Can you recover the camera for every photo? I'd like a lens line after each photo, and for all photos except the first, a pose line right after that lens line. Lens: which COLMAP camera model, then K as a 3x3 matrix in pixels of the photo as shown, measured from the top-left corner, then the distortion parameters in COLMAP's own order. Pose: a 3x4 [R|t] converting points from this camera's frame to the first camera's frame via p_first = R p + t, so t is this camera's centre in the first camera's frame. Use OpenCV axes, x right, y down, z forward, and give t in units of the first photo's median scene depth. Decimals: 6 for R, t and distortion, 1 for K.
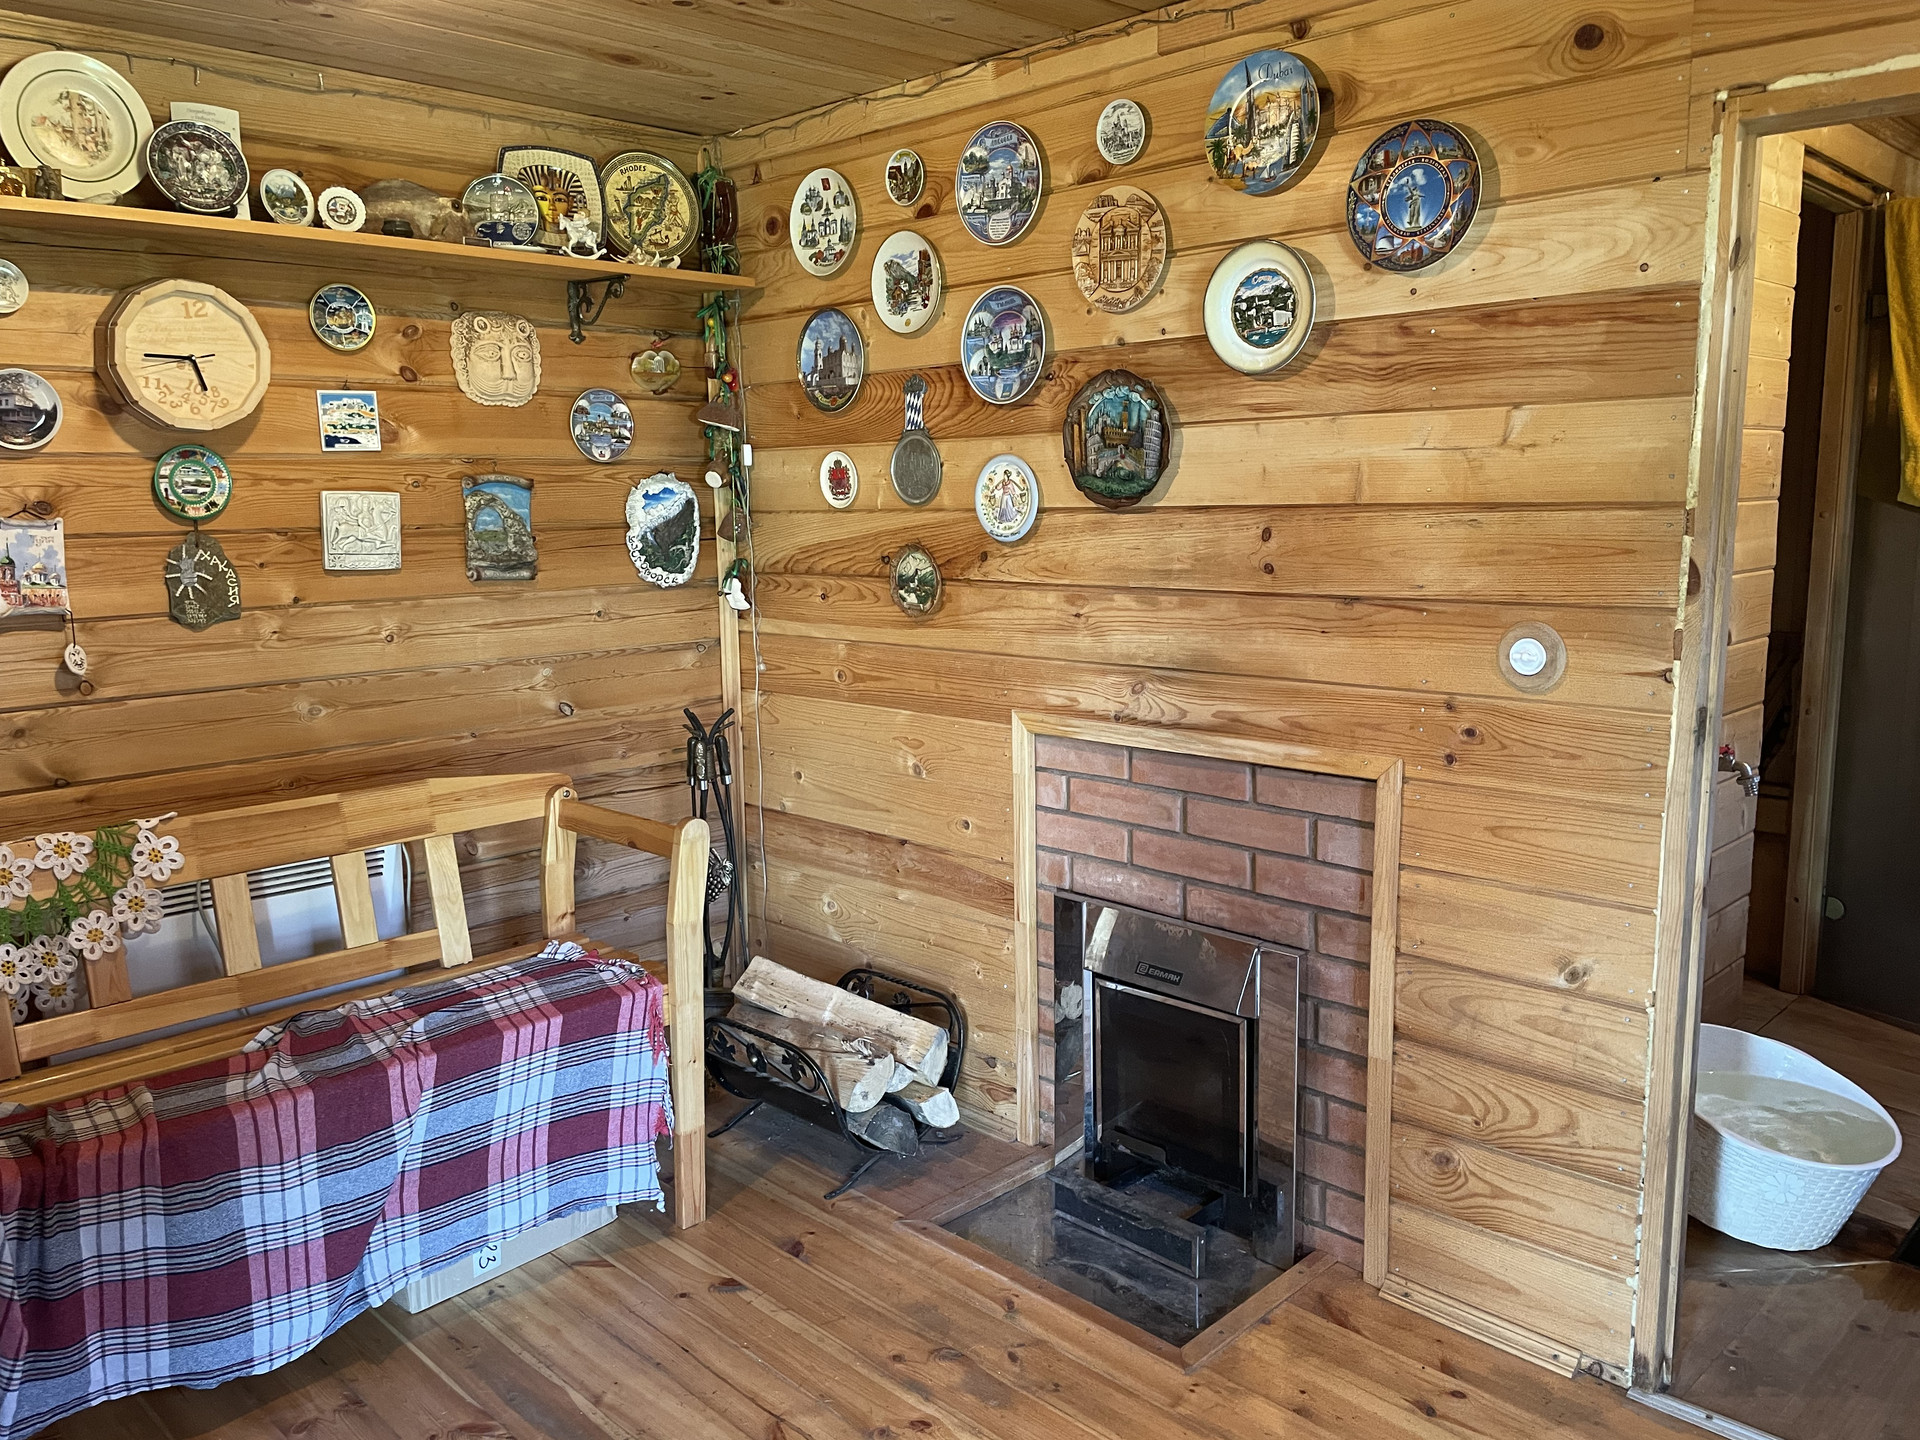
lens RADIAL K [[1449.6, 0, 960.0], [0, 1449.6, 720.0], [0, 0, 1]] dist [0.063056, -0.087271]
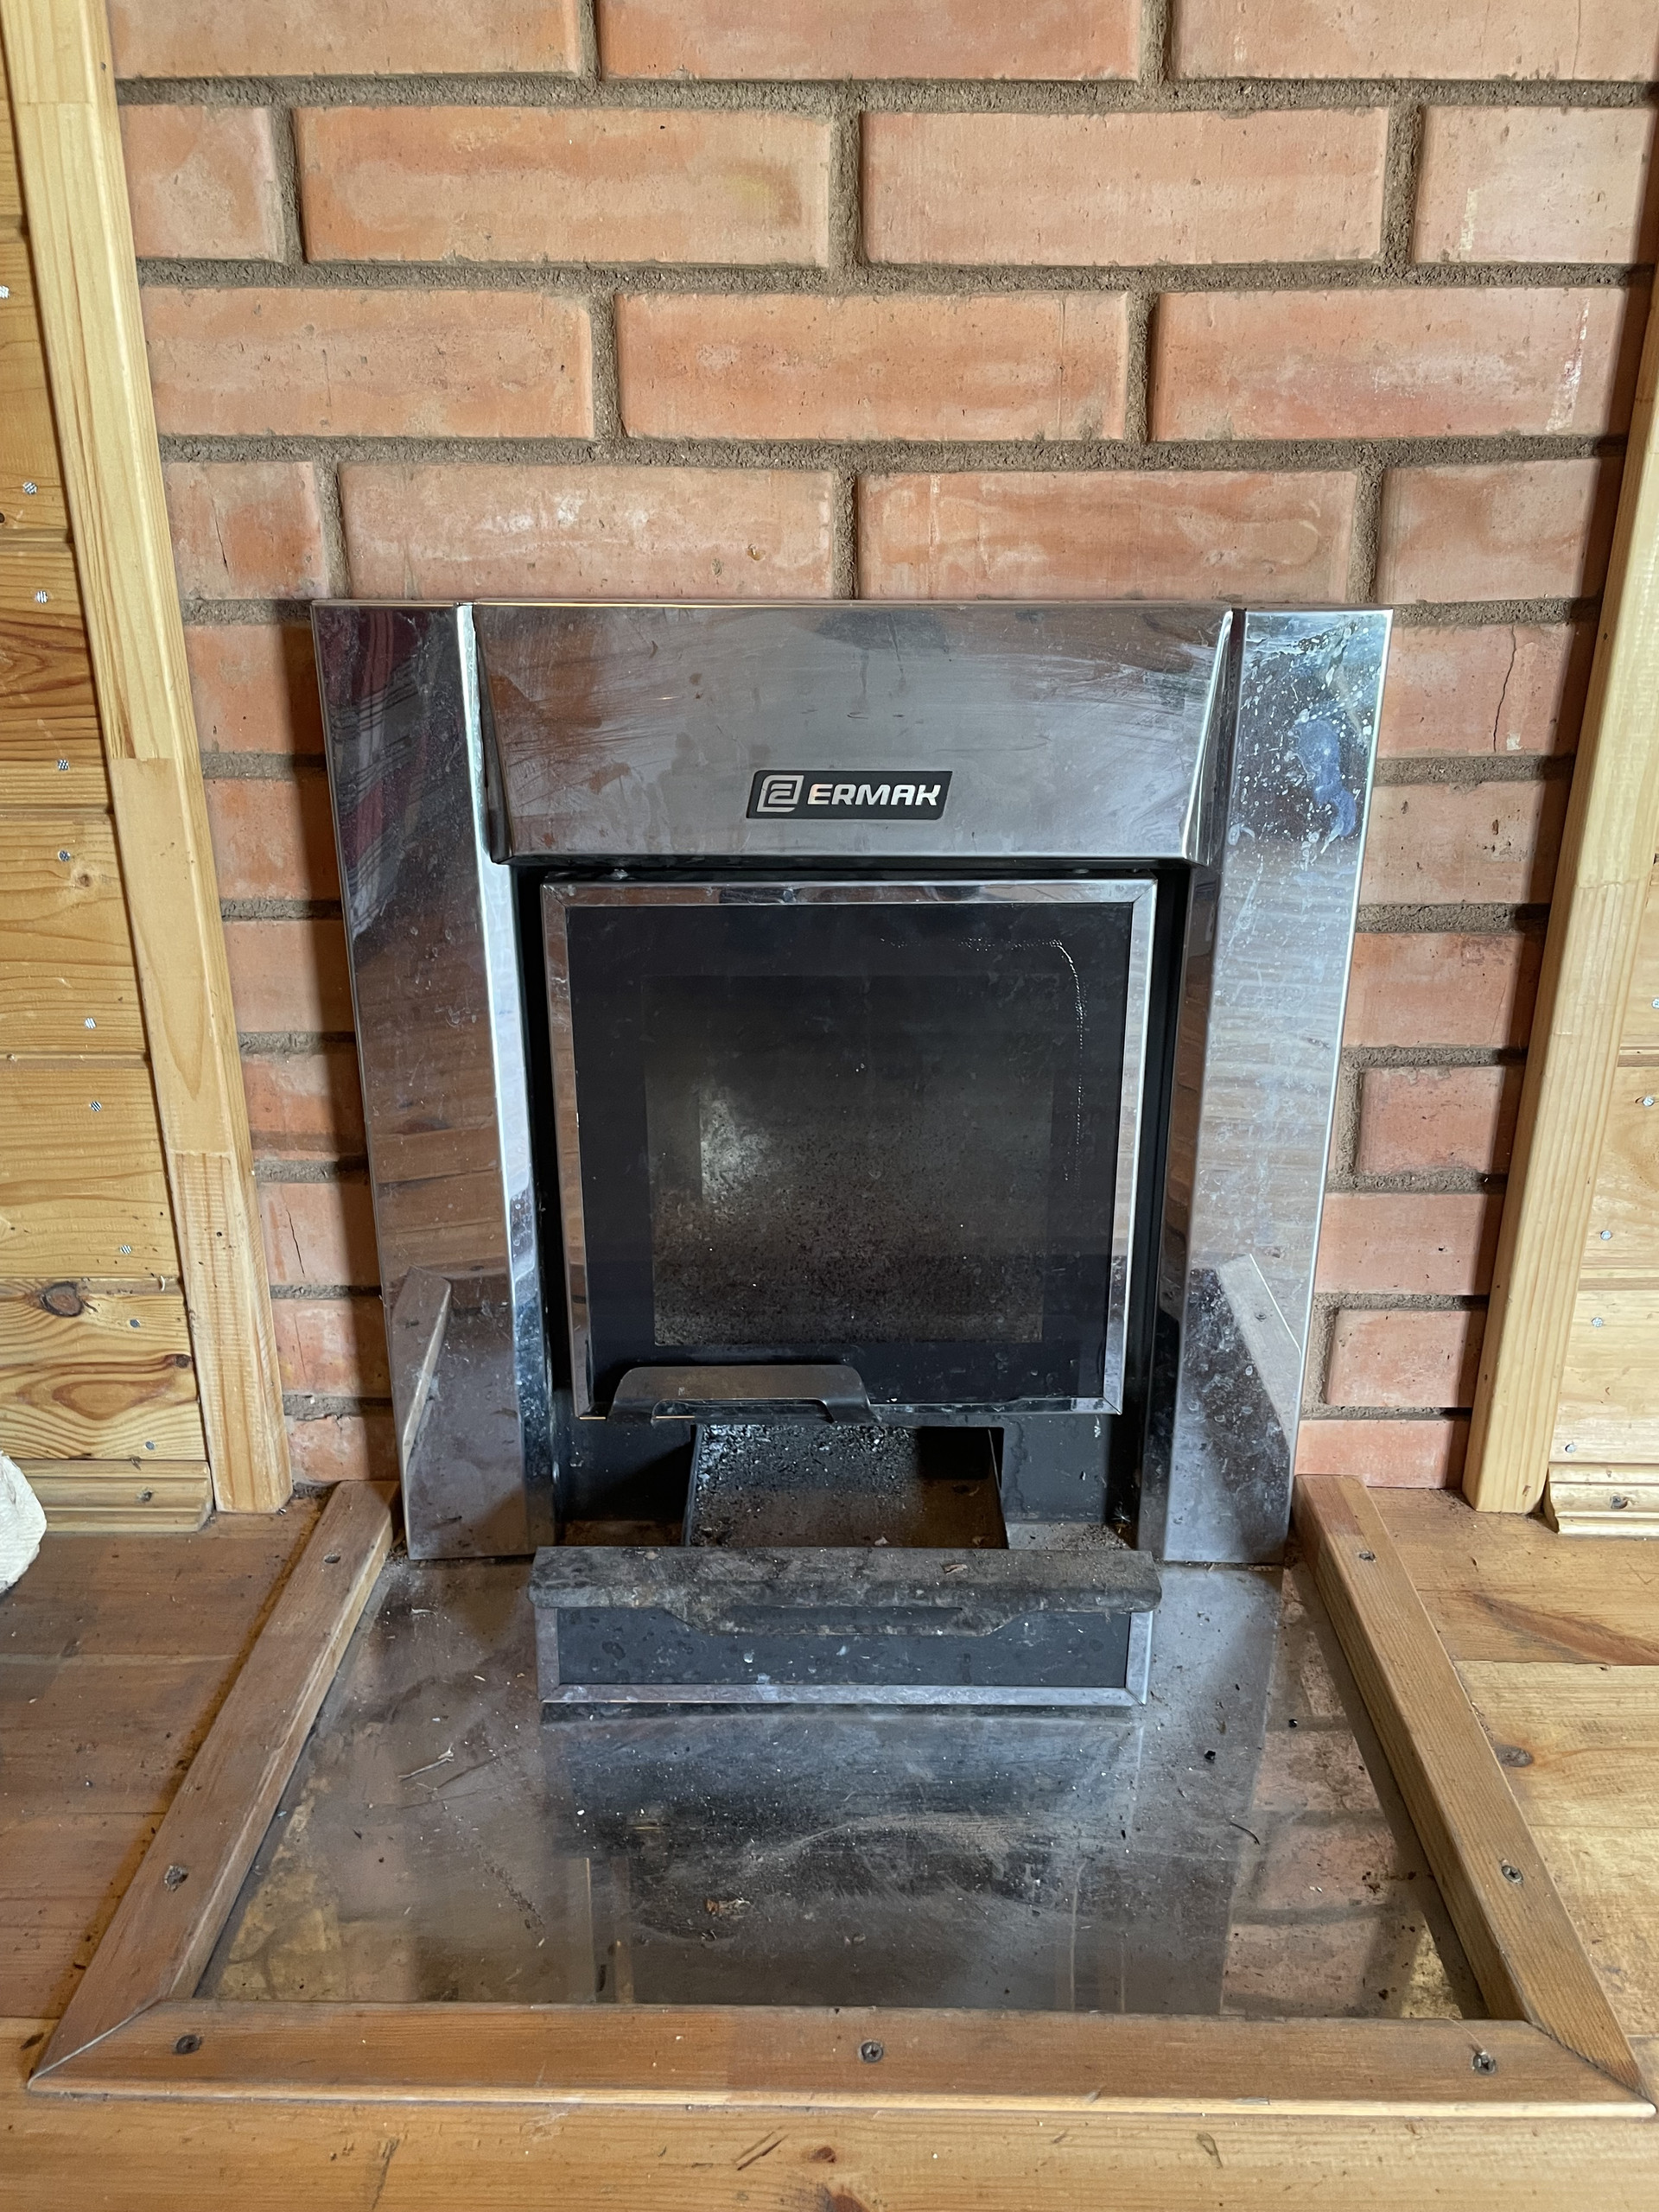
lens RADIAL K [[1670.0, 0, 827.9], [0, 1670.0, 1101.2], [0, 0, 1]] dist [0.063056, -0.087271]
pose [[0.721893, -0.232861, 0.651649, -0.090879], [0.102382, 0.967259, 0.232224, 0.154855], [-0.684389, -0.100924, 0.722098, 0.757098]]
